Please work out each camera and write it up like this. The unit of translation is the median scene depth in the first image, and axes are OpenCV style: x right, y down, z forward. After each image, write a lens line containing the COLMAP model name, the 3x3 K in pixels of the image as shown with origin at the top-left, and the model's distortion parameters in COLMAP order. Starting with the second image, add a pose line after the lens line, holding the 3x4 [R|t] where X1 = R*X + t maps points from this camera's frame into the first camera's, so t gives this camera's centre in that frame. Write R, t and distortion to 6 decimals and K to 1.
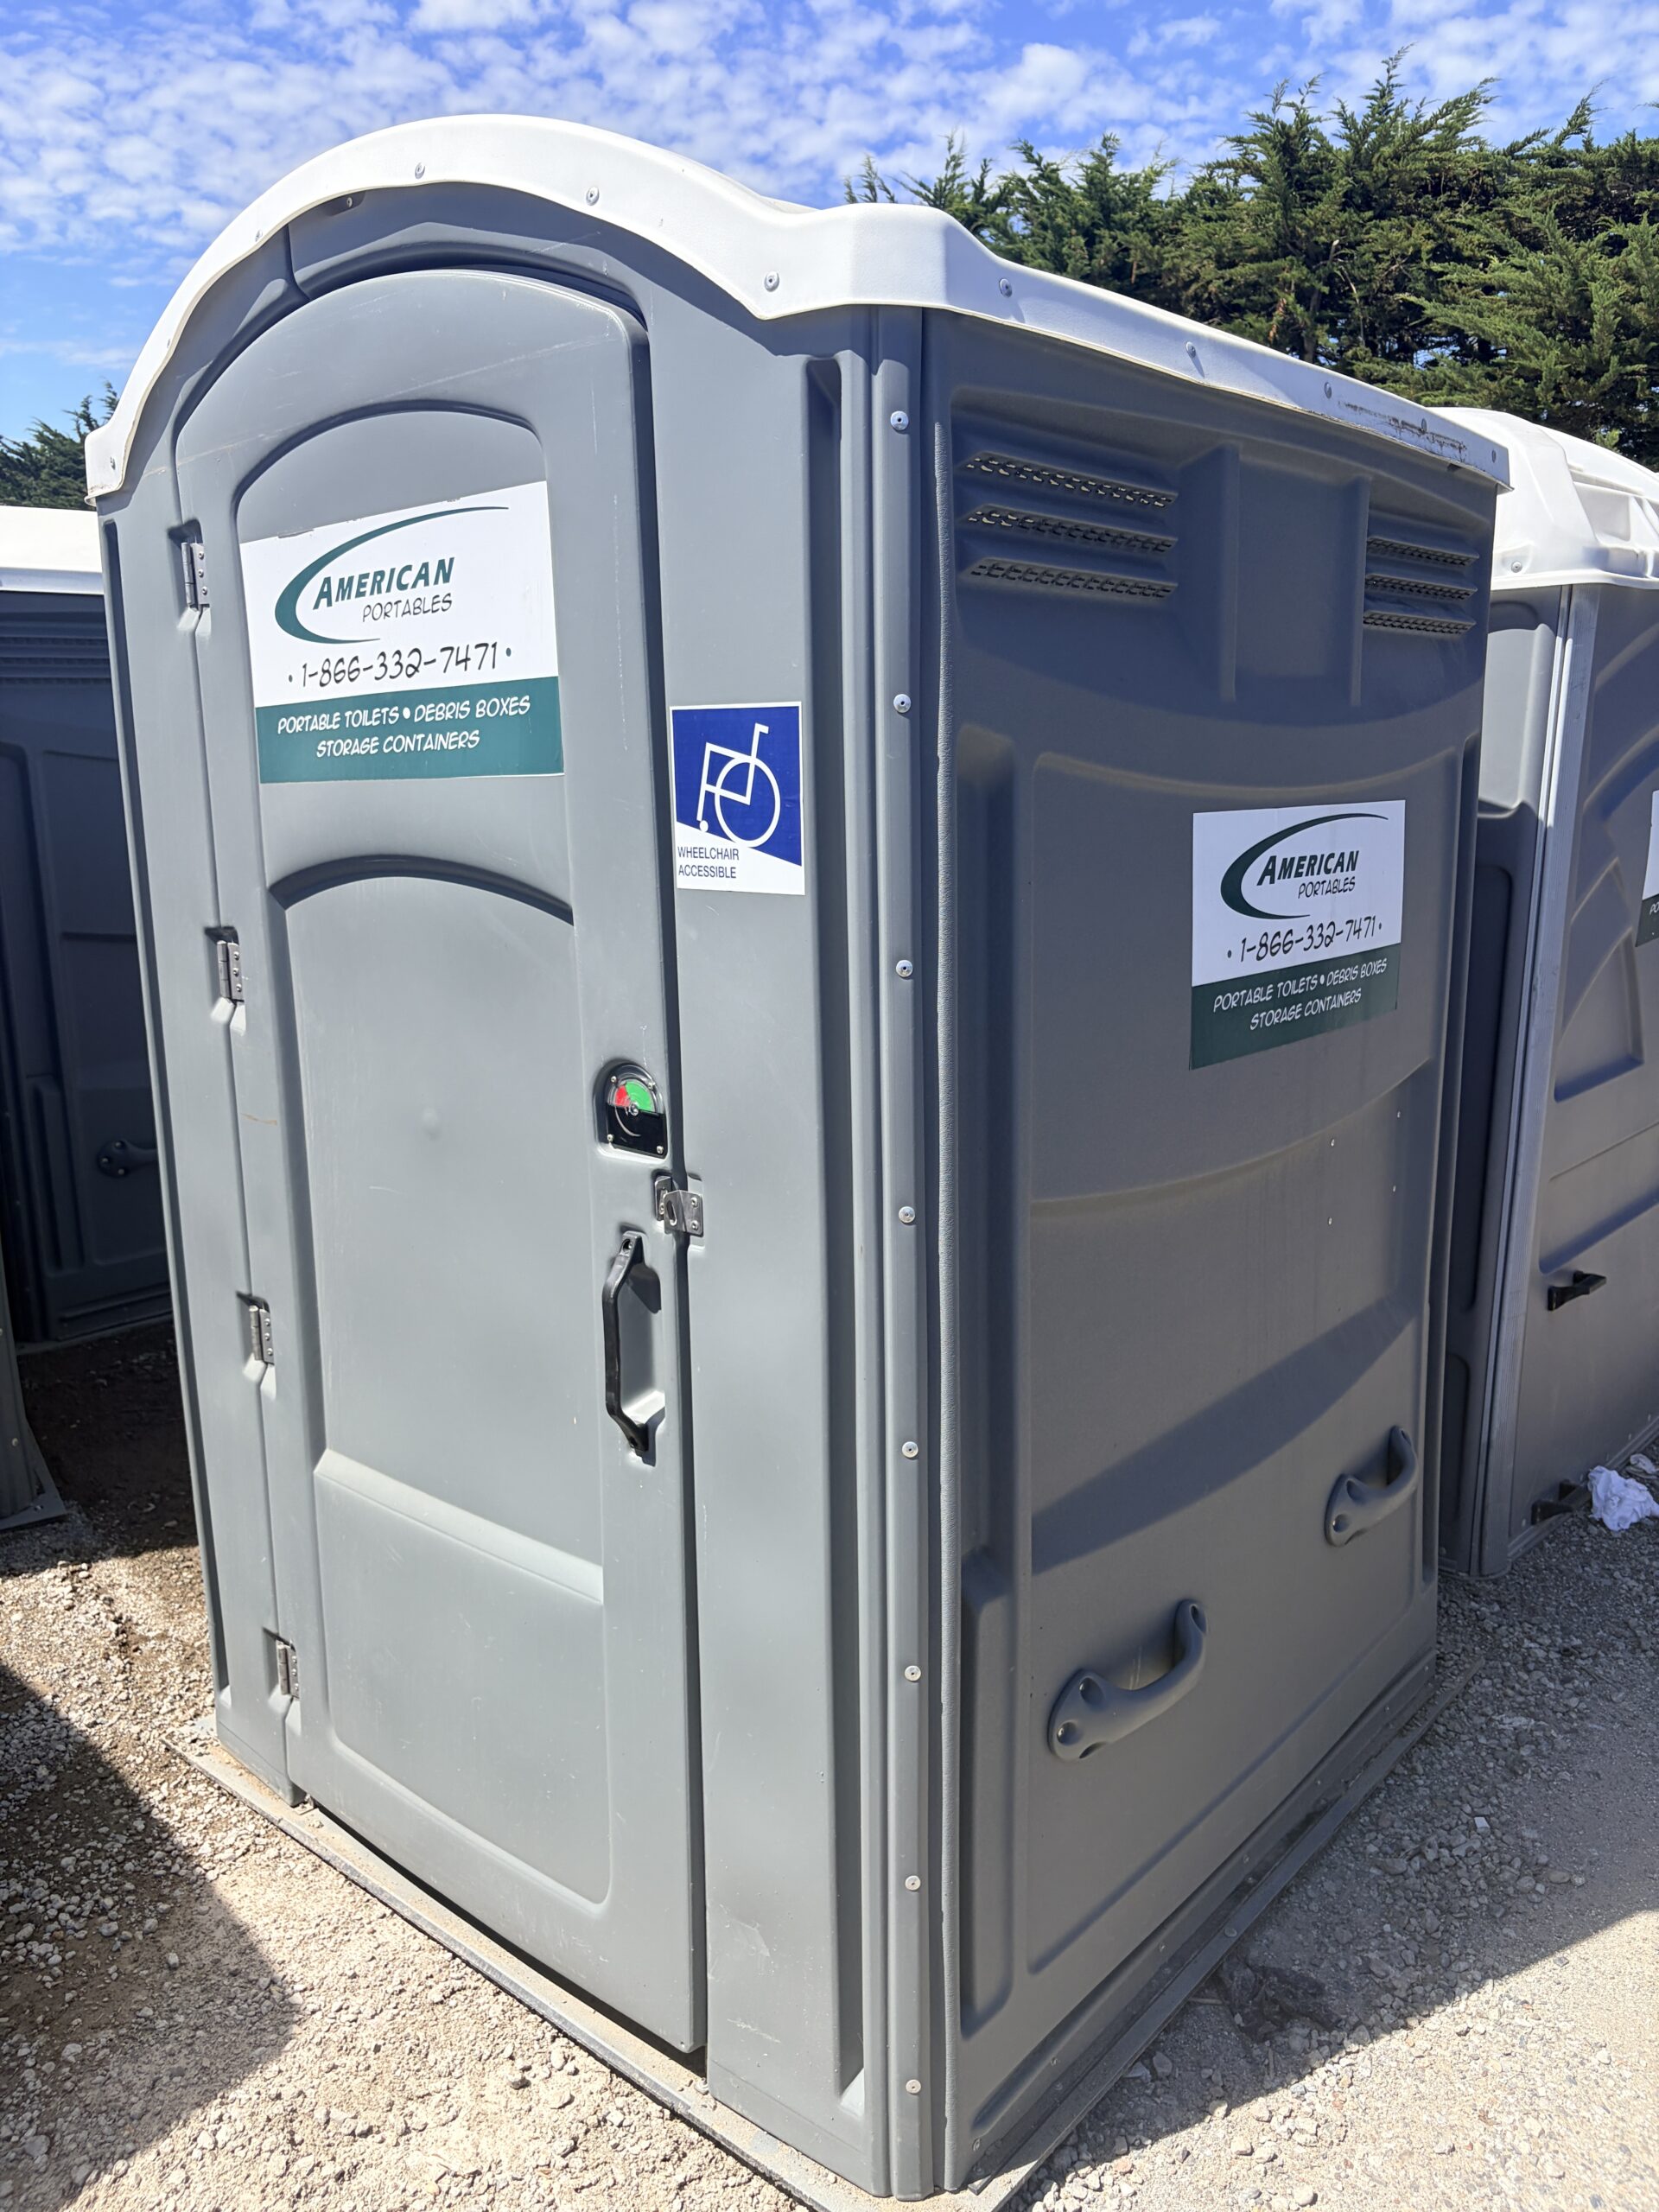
lens RADIAL K [[1669.8, 0, 834.1], [0, 1669.8, 1117.7], [0, 0, 1]] dist [0.042195, -0.050152]
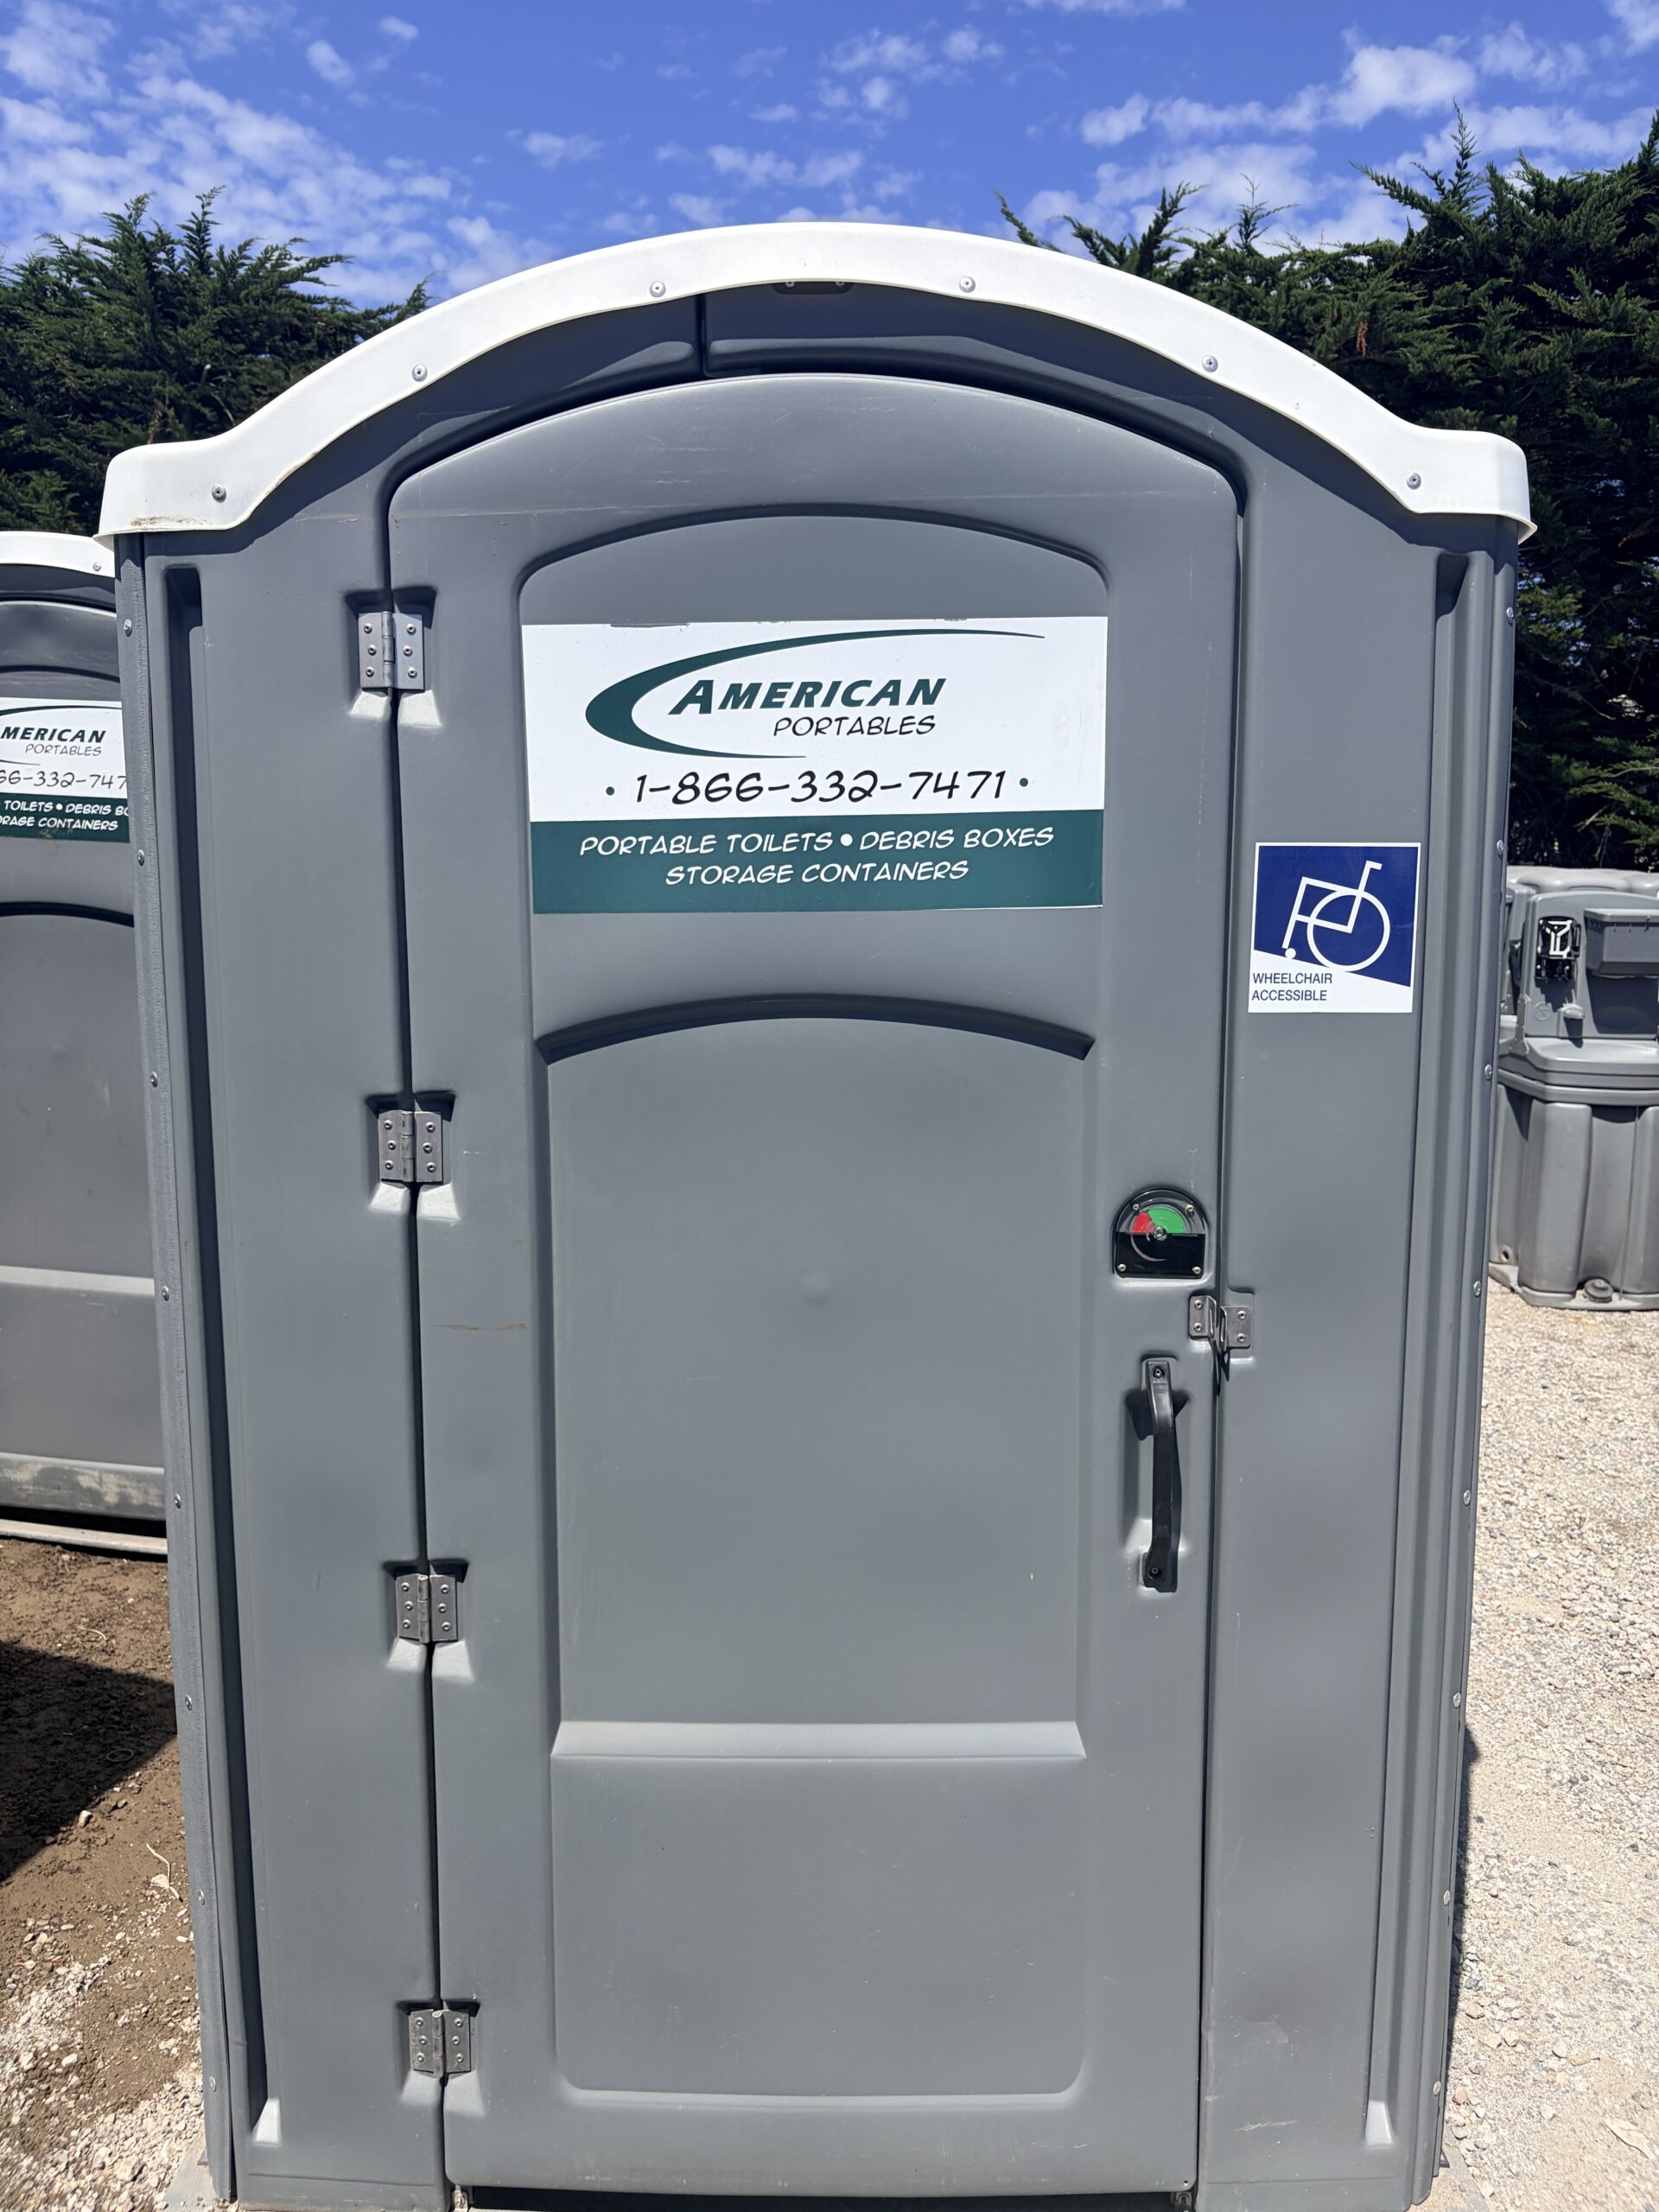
lens RADIAL K [[1669.8, 0, 839.2], [0, 1669.8, 1113.7], [0, 0, 1]] dist [0.042195, -0.050152]
pose [[0.745855, -0.085551, 0.660592, -0.877874], [0.130680, 0.991239, -0.019176, -0.078741], [-0.653164, 0.100629, 0.750500, 0.345118]]
